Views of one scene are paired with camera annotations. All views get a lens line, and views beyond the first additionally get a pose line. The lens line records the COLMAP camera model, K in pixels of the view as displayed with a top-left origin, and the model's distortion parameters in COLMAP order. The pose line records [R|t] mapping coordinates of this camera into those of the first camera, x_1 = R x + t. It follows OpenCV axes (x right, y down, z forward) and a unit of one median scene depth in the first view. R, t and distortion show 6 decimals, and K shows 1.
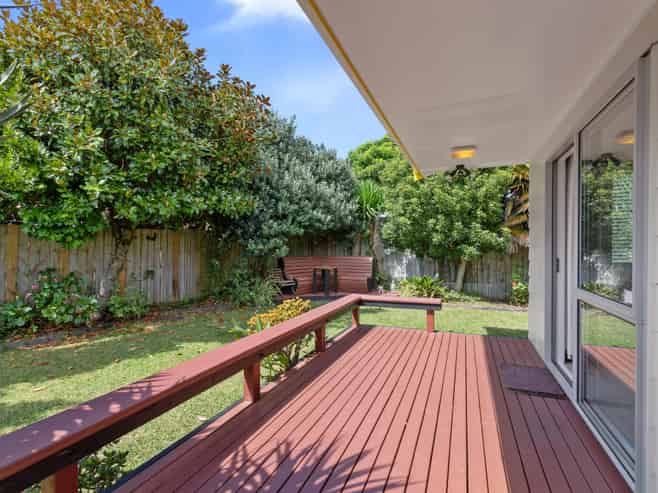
lens RADIAL K [[357.2, 0, 329.0], [0, 357.2, 246.5], [0, 0, 1]] dist [-0.001562, -0.000523]
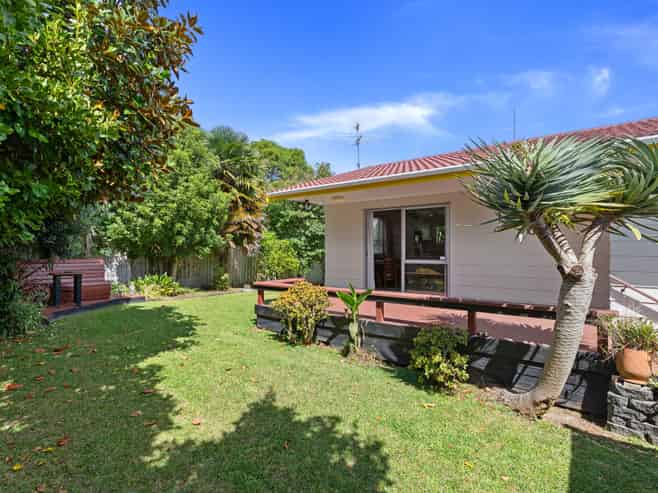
lens RADIAL K [[357.2, 0, 329.0], [0, 357.2, 246.5], [0, 0, 1]] dist [-0.001562, -0.000523]
pose [[0.280015, 0.003284, 0.959990, -0.714579], [0.005589, 0.999972, -0.005051, 0.005805], [-0.959979, 0.006780, 0.279988, 0.234551]]
